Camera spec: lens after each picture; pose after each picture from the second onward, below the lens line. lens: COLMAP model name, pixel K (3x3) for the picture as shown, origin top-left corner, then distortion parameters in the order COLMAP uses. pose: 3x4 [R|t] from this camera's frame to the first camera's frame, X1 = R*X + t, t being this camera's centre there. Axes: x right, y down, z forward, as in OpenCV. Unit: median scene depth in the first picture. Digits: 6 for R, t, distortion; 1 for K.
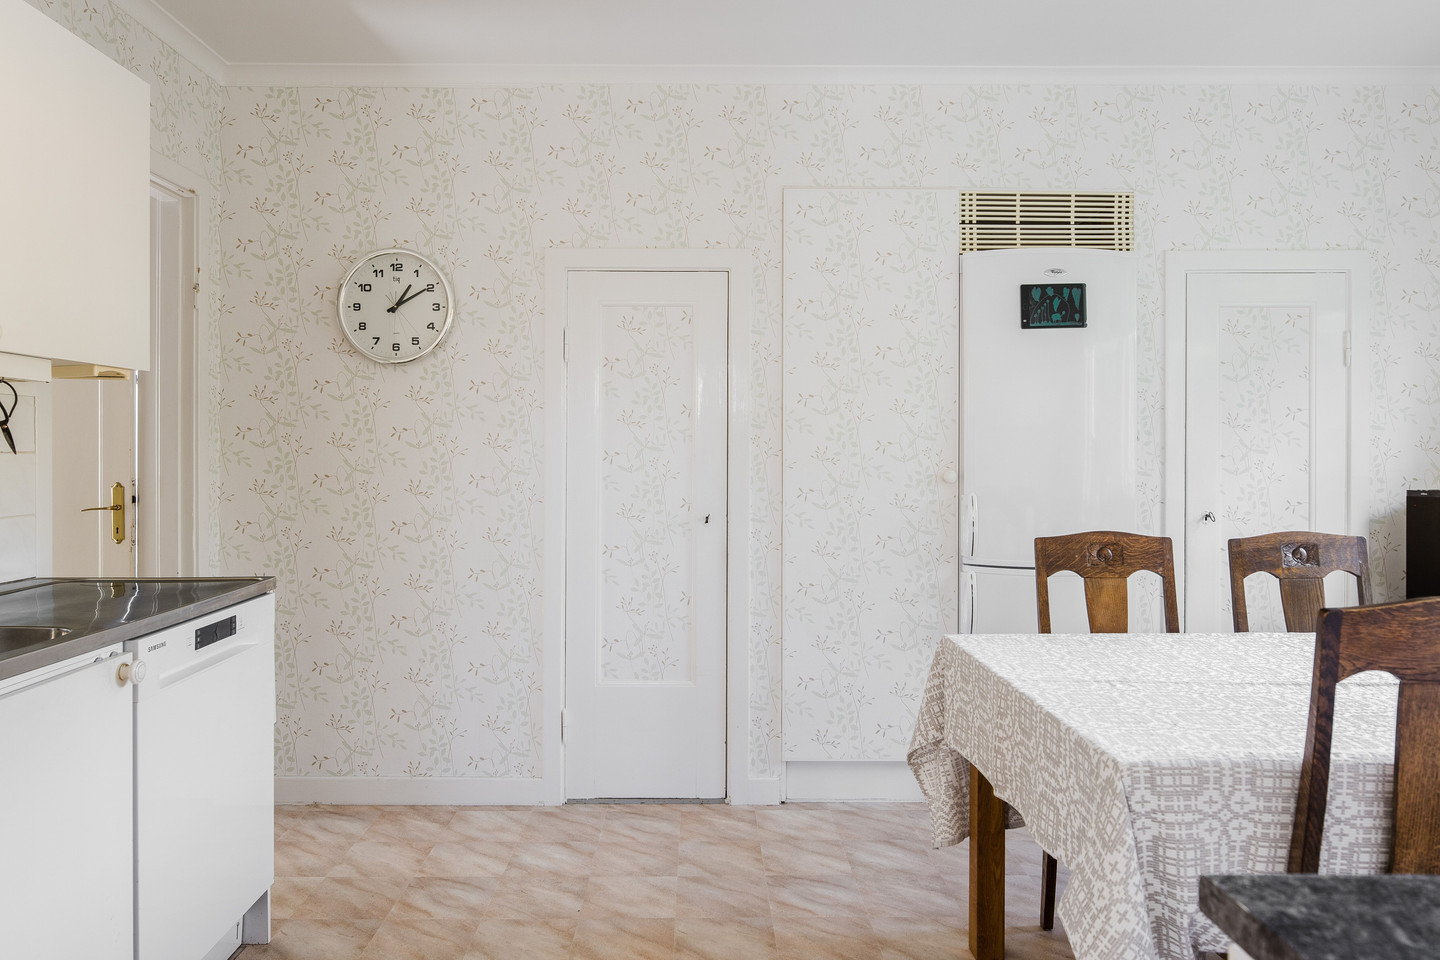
lens RADIAL K [[961.3, 0, 696.7], [0, 961.3, 428.2], [0, 0, 1]] dist [0.001808, -0.054222]
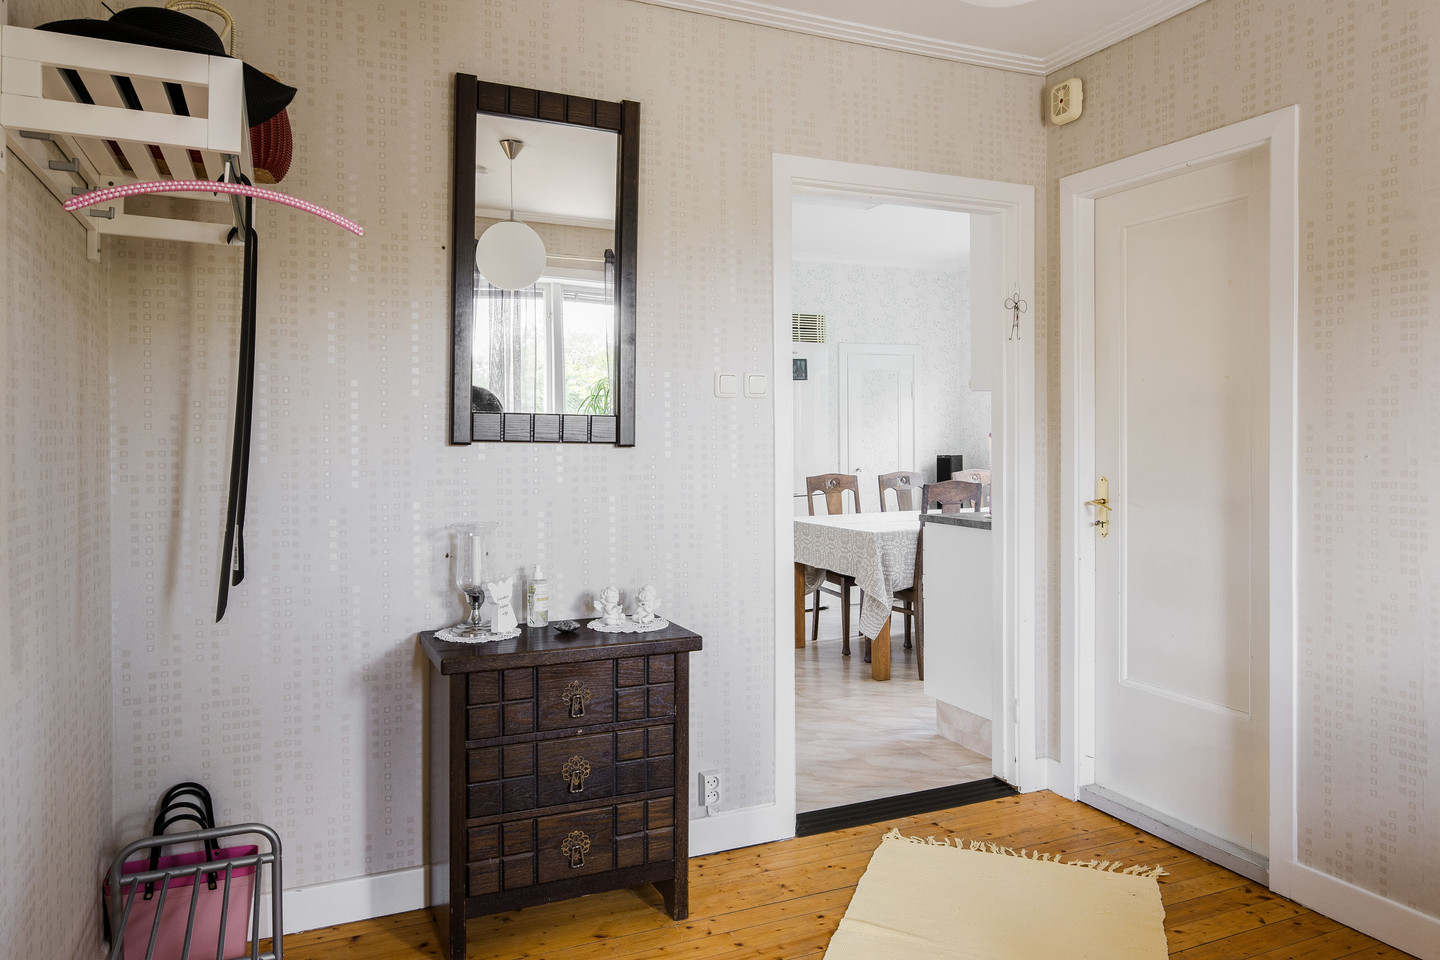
lens RADIAL K [[961.3, 0, 696.7], [0, 961.3, 428.2], [0, 0, 1]] dist [0.001808, -0.054222]
pose [[0.914853, -0.006861, 0.403730, -0.859606], [0.000824, 0.999885, 0.015125, -0.042462], [-0.403787, -0.013504, 0.914753, -1.062984]]
